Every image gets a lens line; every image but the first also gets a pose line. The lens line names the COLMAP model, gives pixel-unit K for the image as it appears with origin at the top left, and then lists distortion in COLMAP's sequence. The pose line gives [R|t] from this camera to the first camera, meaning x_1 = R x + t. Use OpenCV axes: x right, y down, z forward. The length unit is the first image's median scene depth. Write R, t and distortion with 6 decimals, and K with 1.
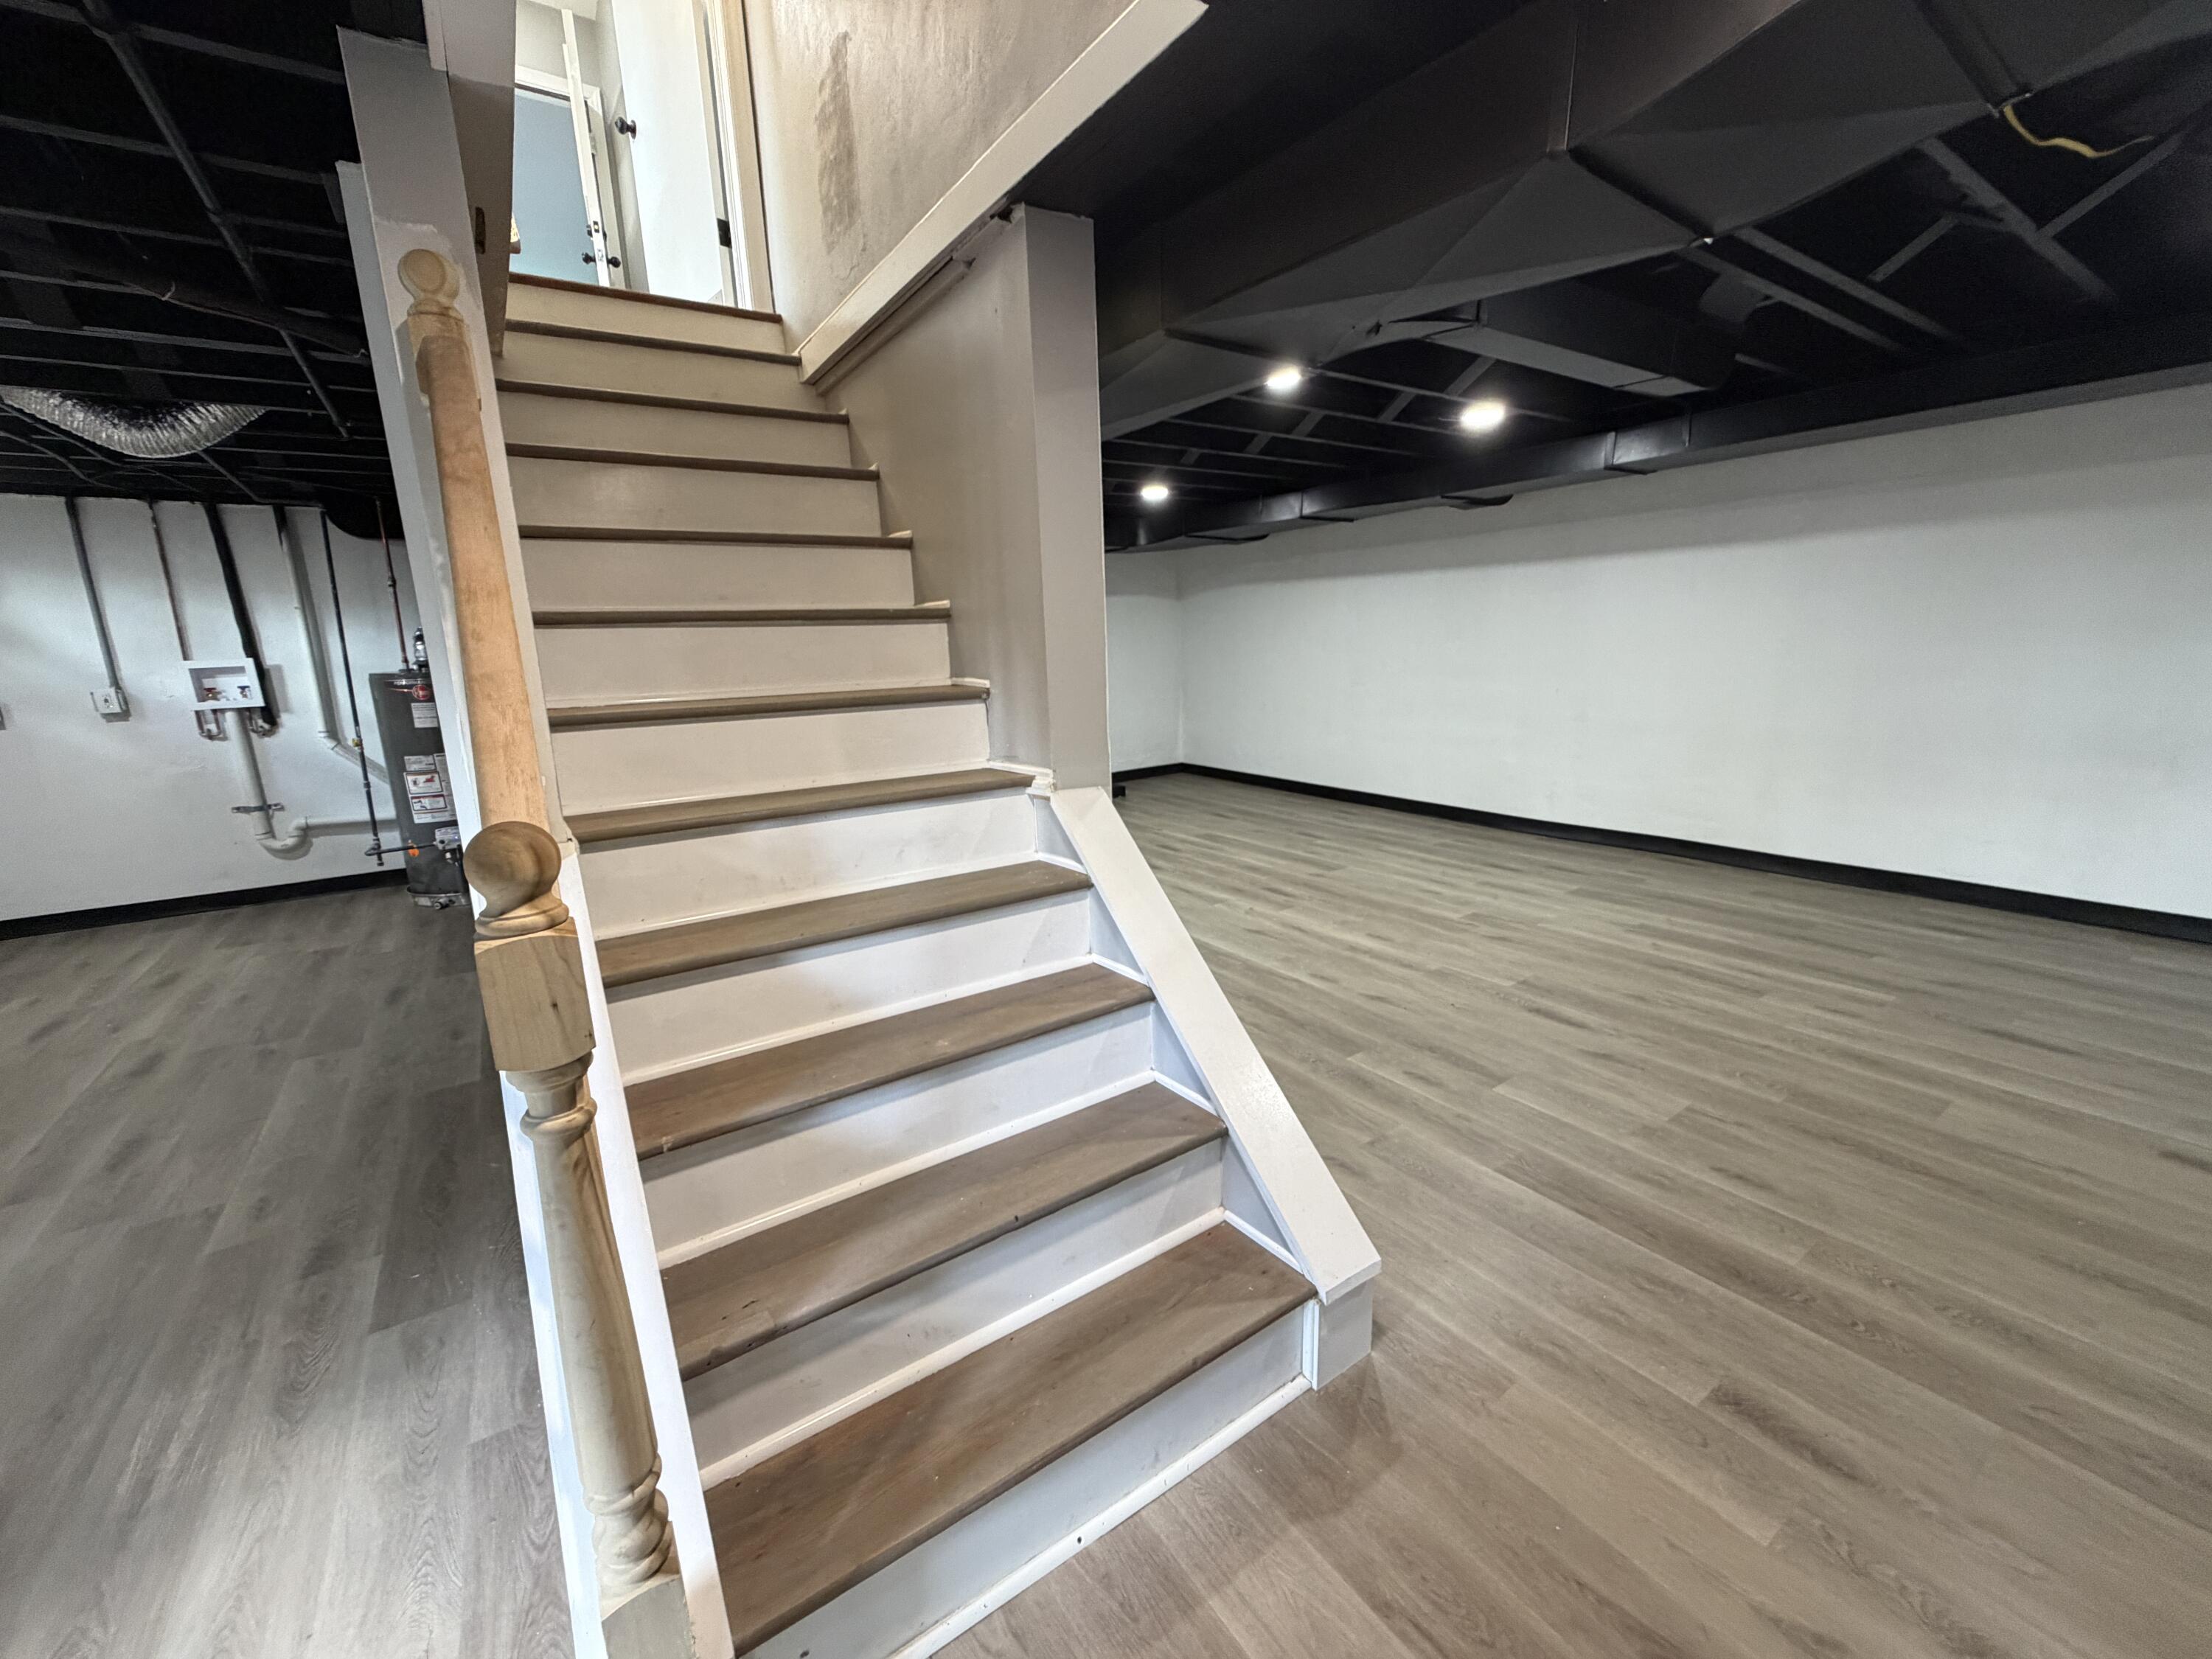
lens RADIAL K [[885.9, 0, 1106.3], [0, 885.9, 833.0], [0, 0, 1]] dist [-0.002009, 0.000183]
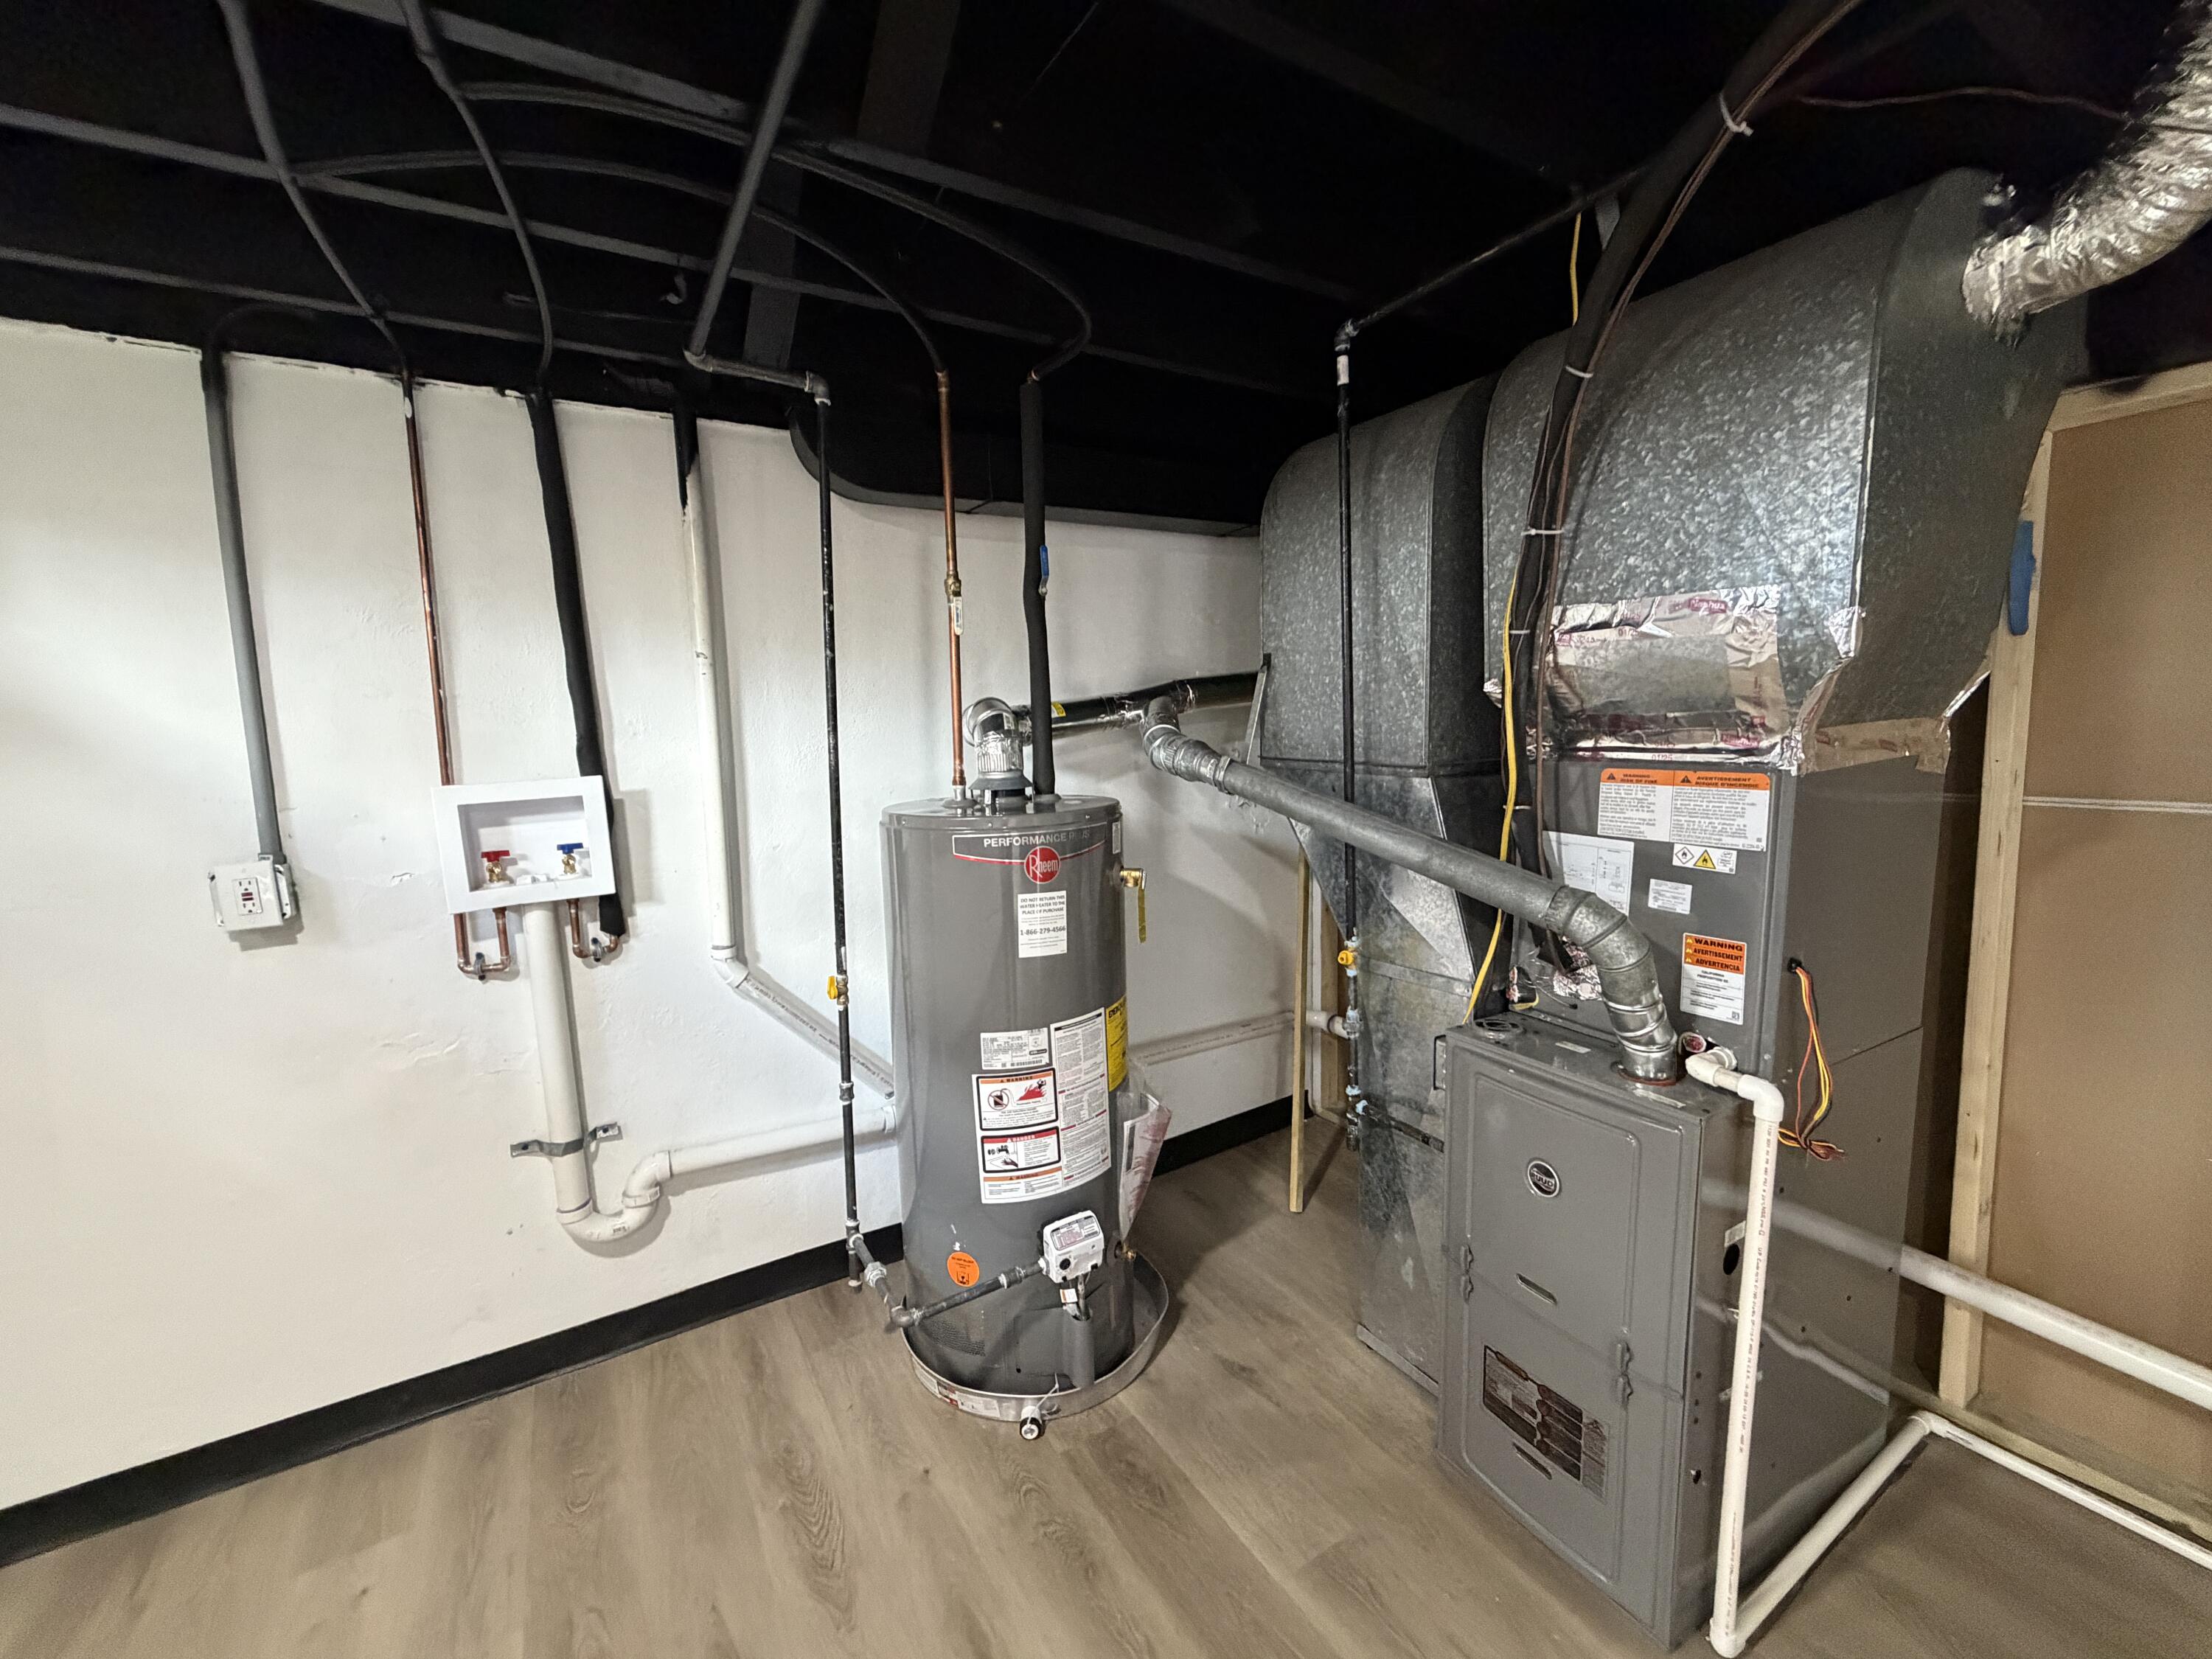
lens RADIAL K [[885.9, 0, 1107.9], [0, 885.9, 834.4], [0, 0, 1]] dist [-0.002009, 0.000183]
pose [[0.998664, -0.001687, -0.051639, -0.101684], [-0.003668, 0.994629, -0.103438, -0.018567], [0.051536, 0.103490, 0.993294, 0.087721]]
